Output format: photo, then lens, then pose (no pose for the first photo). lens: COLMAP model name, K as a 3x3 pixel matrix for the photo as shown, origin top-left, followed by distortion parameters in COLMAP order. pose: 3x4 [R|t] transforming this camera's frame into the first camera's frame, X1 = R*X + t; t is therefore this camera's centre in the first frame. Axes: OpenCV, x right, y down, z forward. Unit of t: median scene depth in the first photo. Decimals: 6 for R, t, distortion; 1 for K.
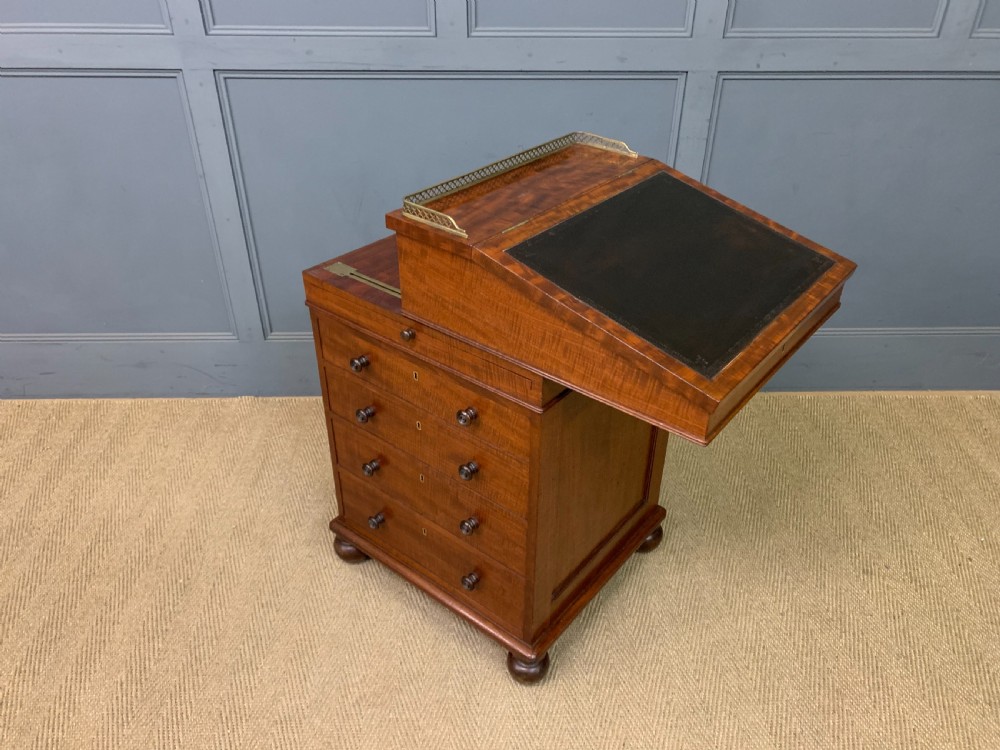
lens RADIAL K [[776.1, 0, 505.6], [0, 776.1, 383.6], [0, 0, 1]] dist [0.010153, 0.000811]
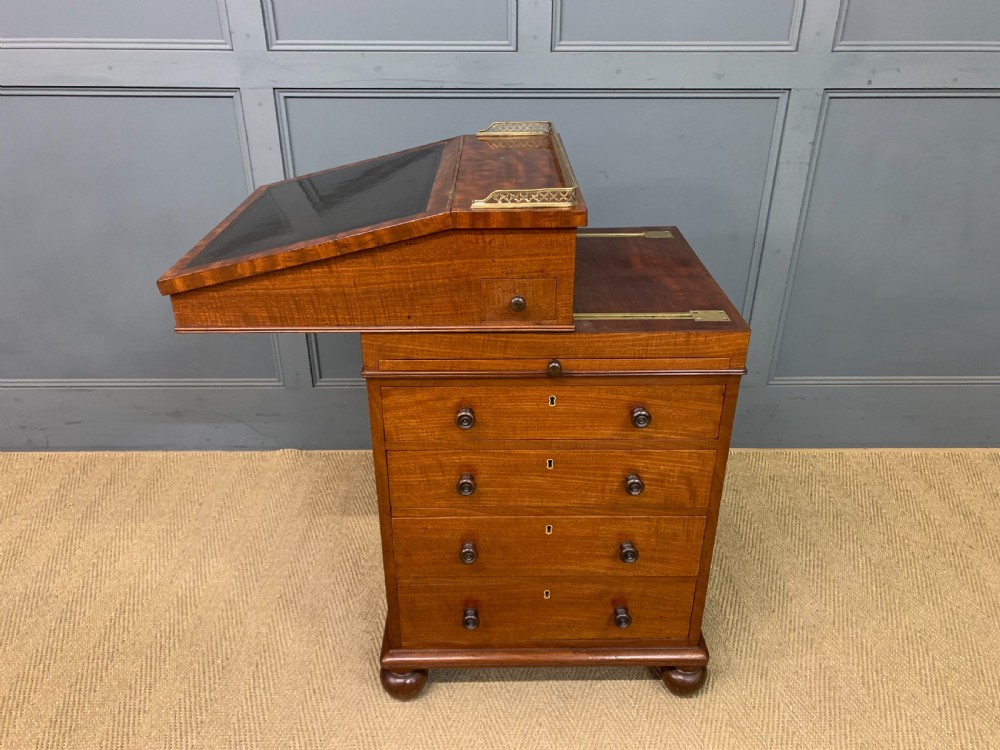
lens RADIAL K [[776.1, 0, 503.9], [0, 776.1, 381.8], [0, 0, 1]] dist [0.010153, 0.000811]
pose [[0.999822, 0.003186, -0.018582, -0.083775], [-0.004897, 0.995671, -0.092813, 0.025921], [0.018206, 0.092888, 0.995510, 0.120515]]
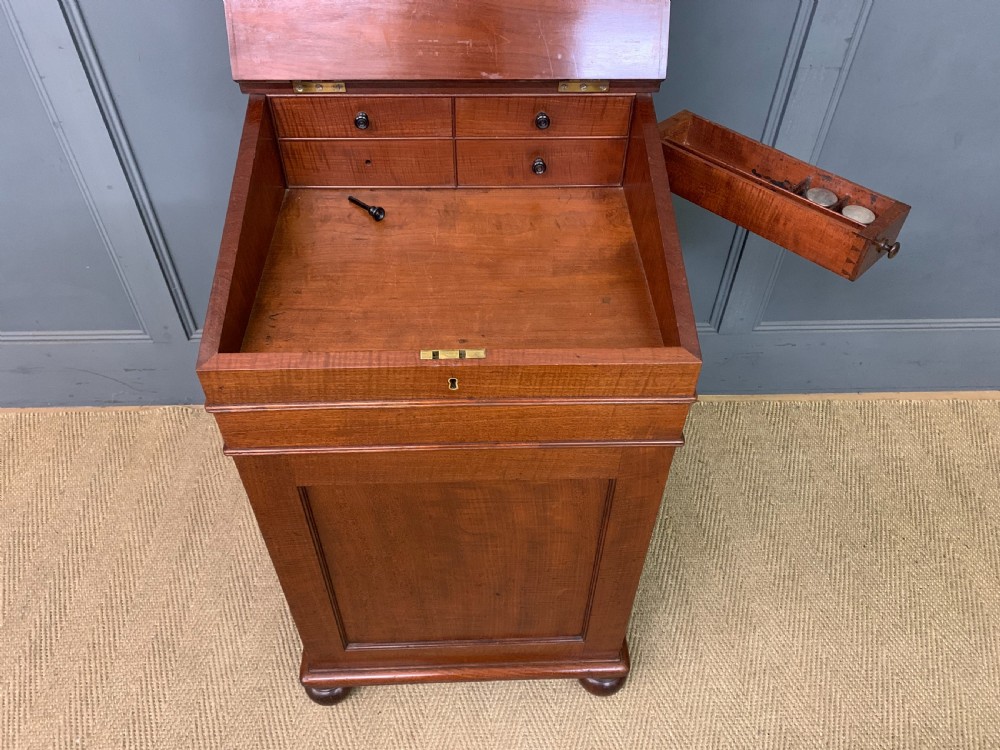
lens RADIAL K [[776.1, 0, 502.9], [0, 776.1, 381.7], [0, 0, 1]] dist [0.010153, 0.000811]
pose [[0.999912, -0.001224, 0.013226, -0.030406], [-0.001641, 0.976744, 0.214404, -0.209999], [-0.013181, -0.214406, 0.976656, 0.337566]]
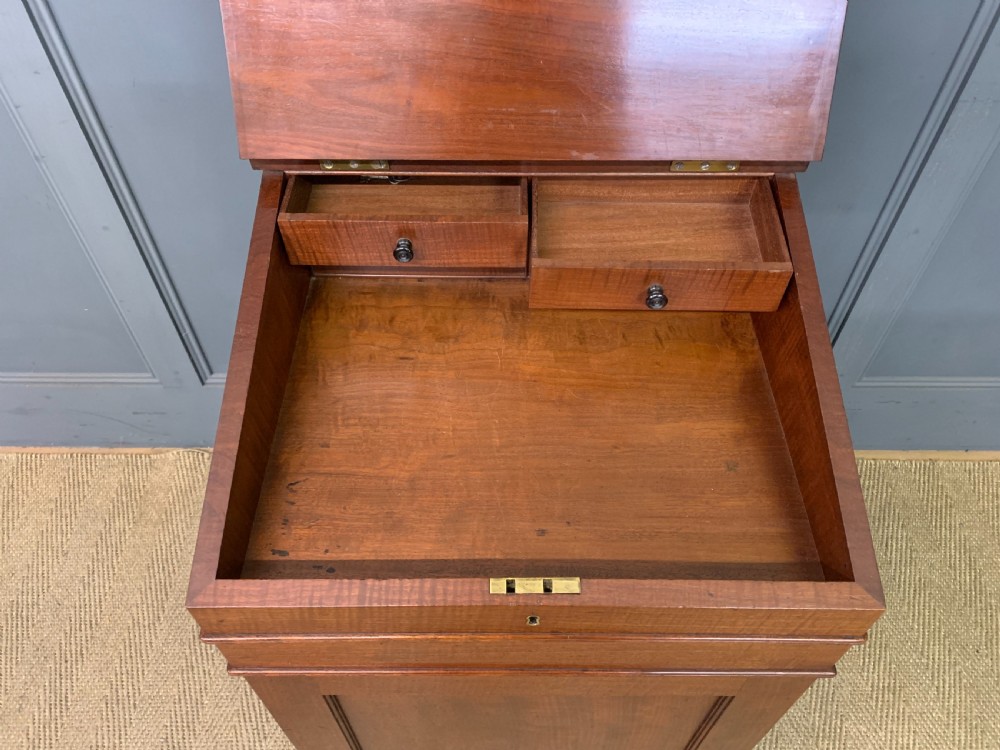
lens RADIAL K [[776.1, 0, 502.3], [0, 776.1, 383.7], [0, 0, 1]] dist [0.010153, 0.000811]
pose [[0.999503, 0.022244, -0.022355, -0.059121], [-0.014796, 0.956767, 0.290479, -0.297204], [0.027850, -0.290004, 0.956620, 0.479152]]
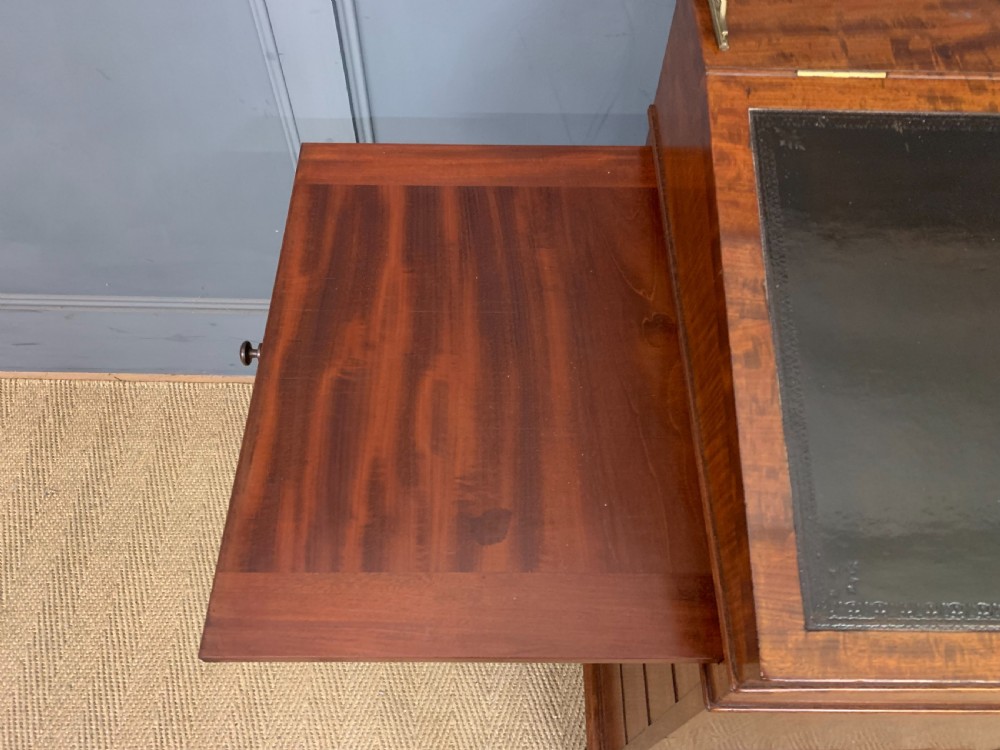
lens RADIAL K [[776.1, 0, 500.2], [0, 776.1, 385.3], [0, 0, 1]] dist [0.010153, 0.000811]
pose [[0.999269, 0.037844, -0.005423, -0.265320], [-0.032105, 0.907704, 0.418382, -0.304829], [0.020756, -0.417902, 0.908255, 0.549595]]
